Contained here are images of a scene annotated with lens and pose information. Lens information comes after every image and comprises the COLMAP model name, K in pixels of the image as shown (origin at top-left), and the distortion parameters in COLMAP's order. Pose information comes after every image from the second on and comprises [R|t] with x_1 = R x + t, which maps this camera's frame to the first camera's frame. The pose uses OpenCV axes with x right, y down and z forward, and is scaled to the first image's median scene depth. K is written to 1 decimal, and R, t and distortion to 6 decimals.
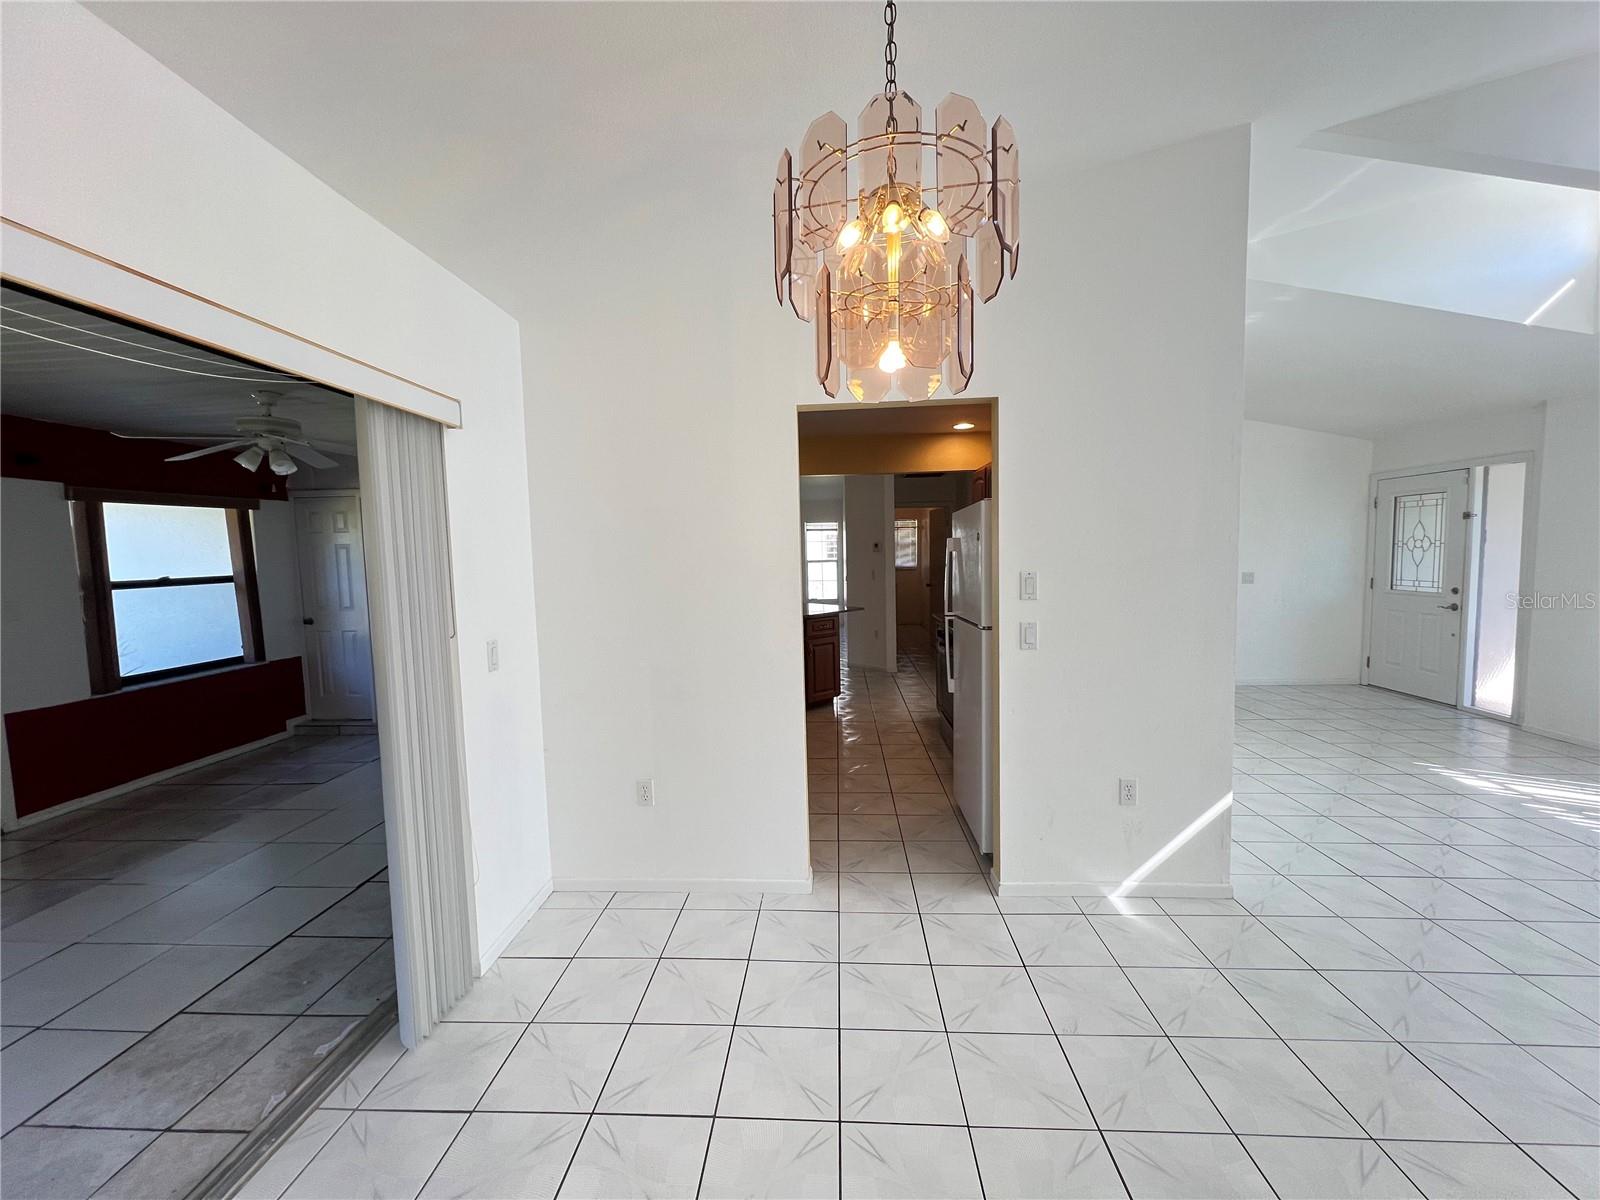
lens RADIAL K [[643.5, 0, 800.0], [0, 643.5, 600.0], [0, 0, 1]] dist [-0.002448, -0.000387]
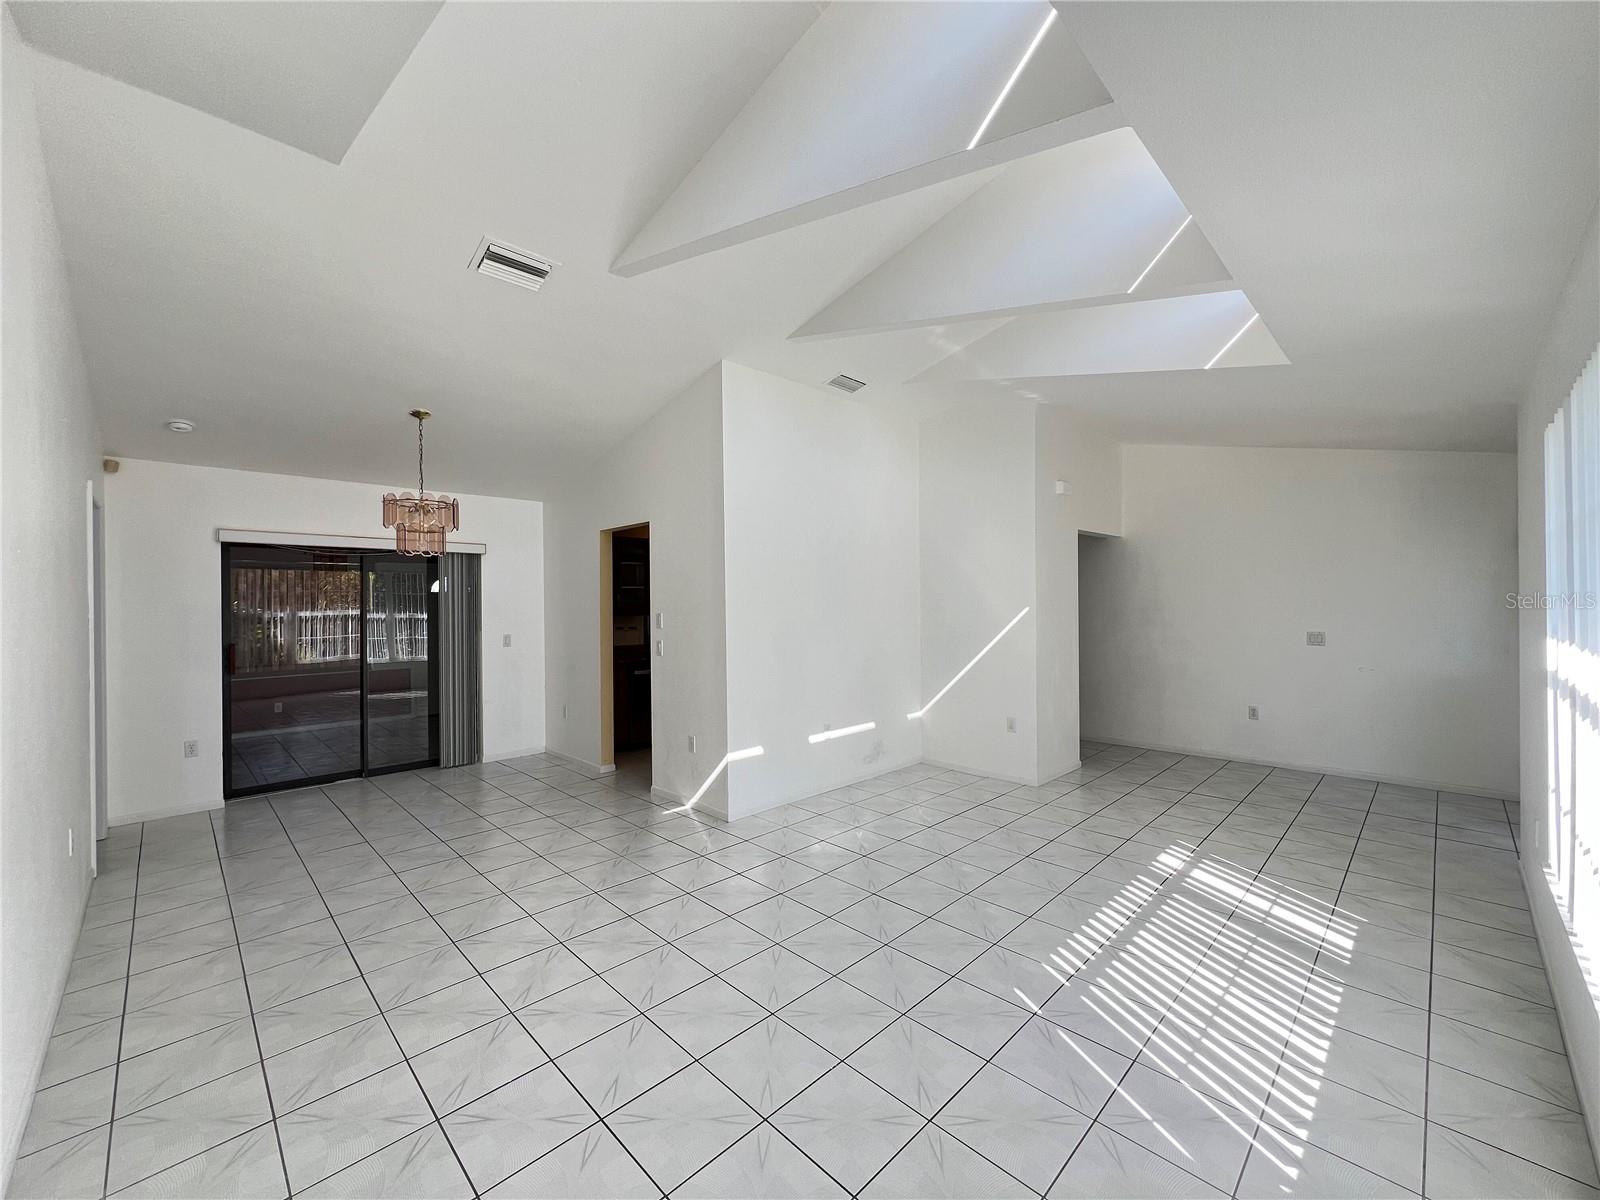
lens RADIAL K [[641.5, 0, 798.1], [0, 641.5, 601.3], [0, 0, 1]] dist [-0.000562, 0.000312]
pose [[0.740754, 0.015142, -0.671606, 1.331236], [-0.057495, 0.997507, -0.040925, -0.019124], [0.669312, 0.068929, 0.739778, -0.068924]]
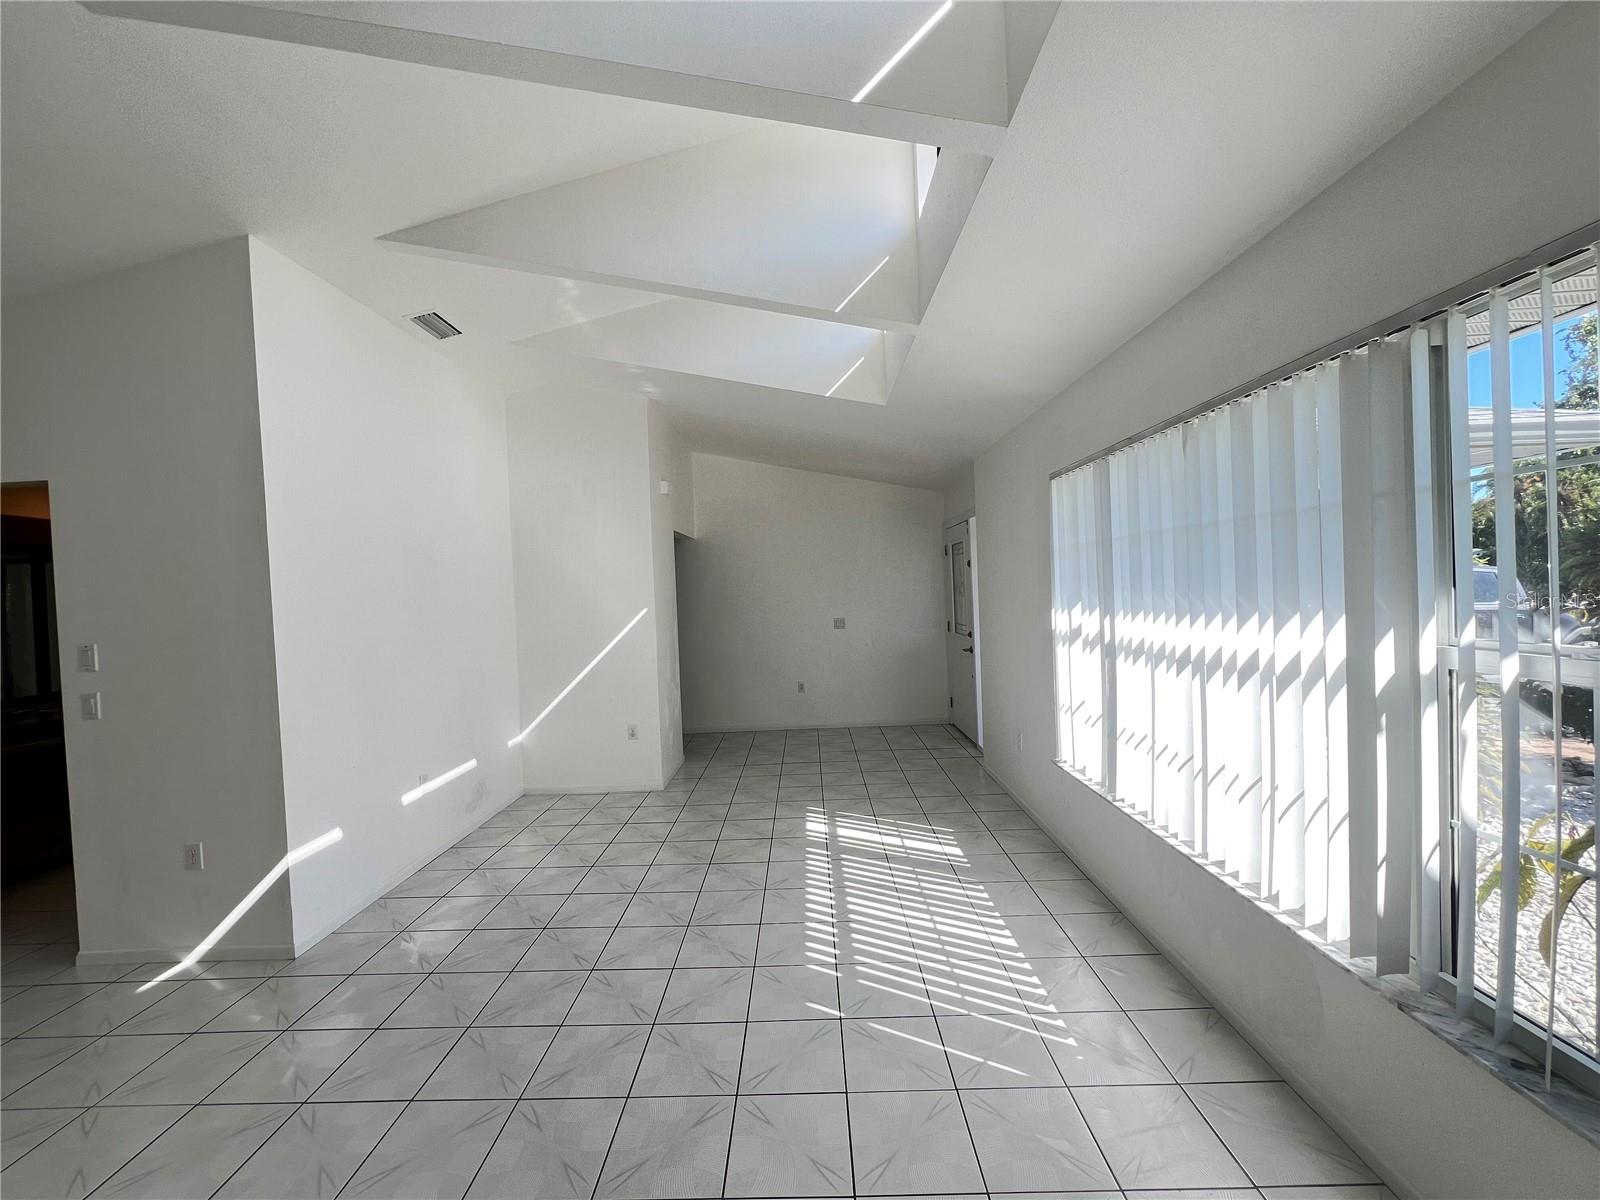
lens RADIAL K [[641.0, 0, 800.0], [0, 641.0, 600.0], [0, 0, 1]] dist [-0.003401, -0.000056]
pose [[0.998976, -0.018194, 0.041430, 1.038311], [0.020566, 0.998129, -0.057574, -0.024500], [-0.040305, 0.058367, 0.997481, -0.061038]]
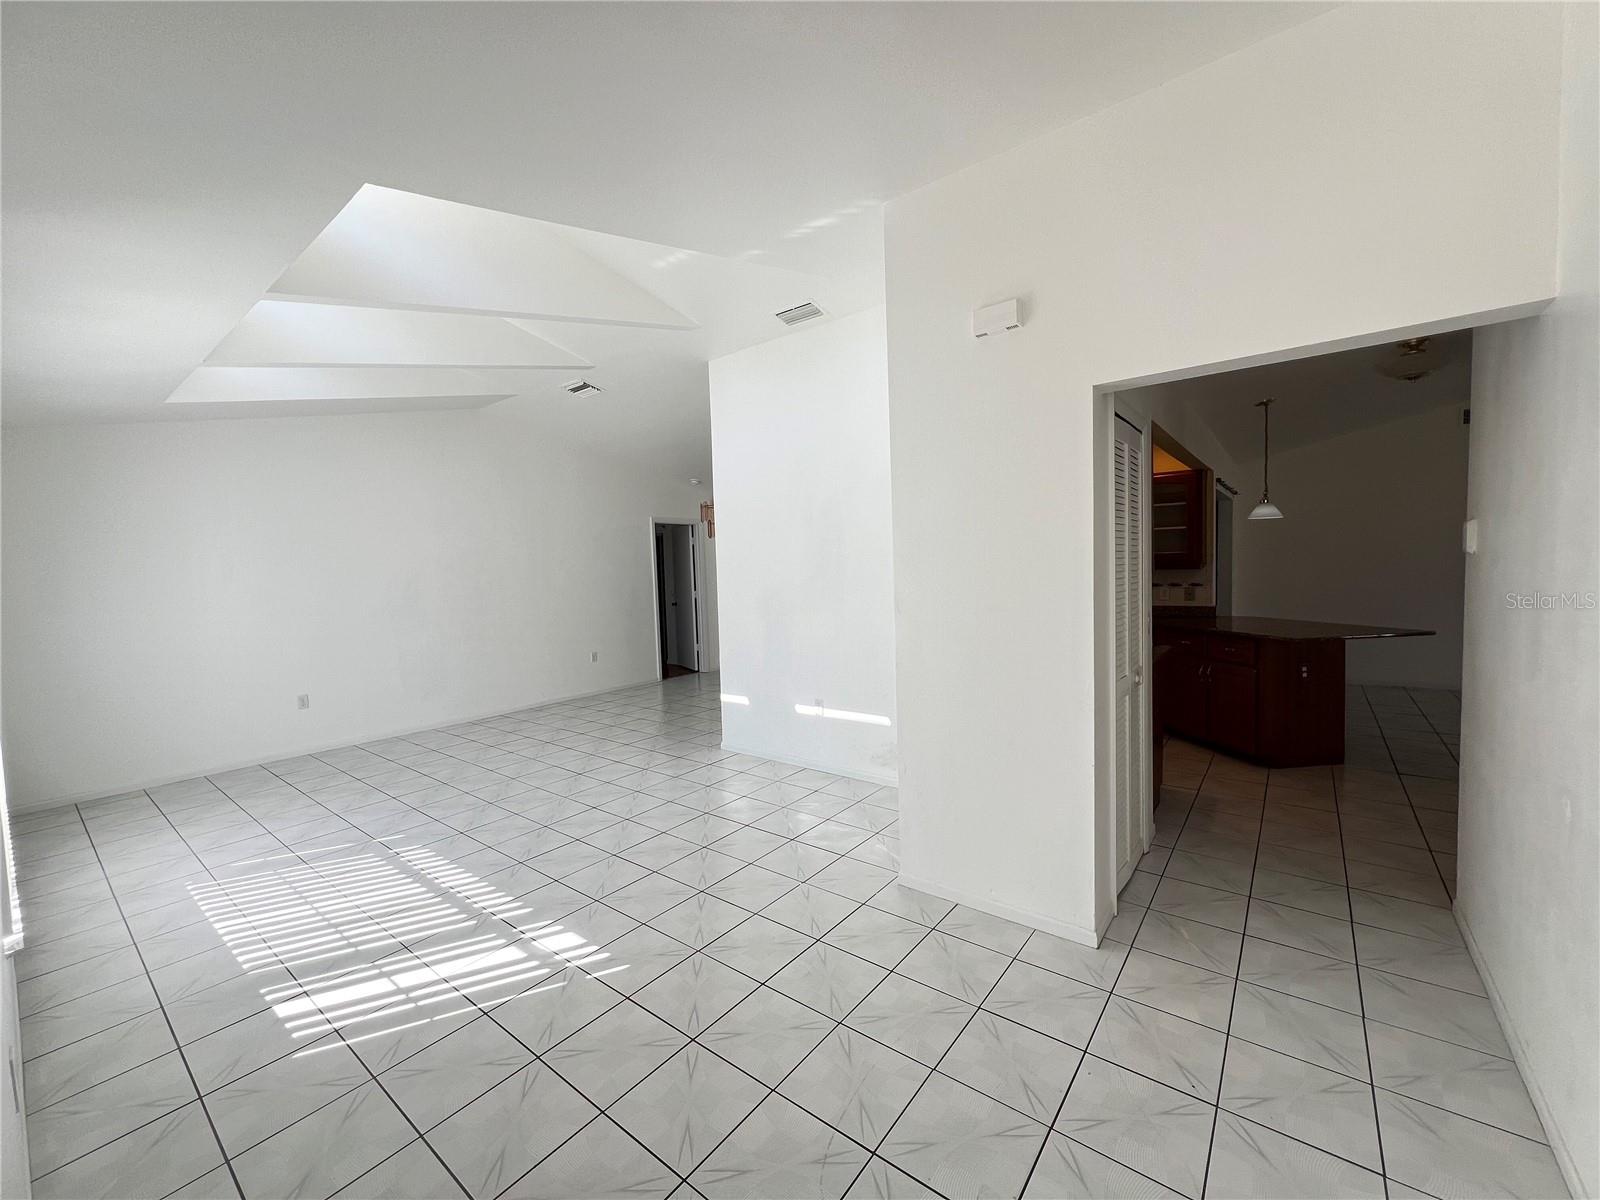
lens RADIAL K [[643.5, 0, 799.1], [0, 643.5, 604.4], [0, 0, 1]] dist [-0.000547, 0.005101]
pose [[-0.577054, 0.091593, -0.811553, 1.486663], [-0.014768, 0.992359, 0.122500, -0.152269], [0.816572, 0.082674, -0.571292, 1.623235]]
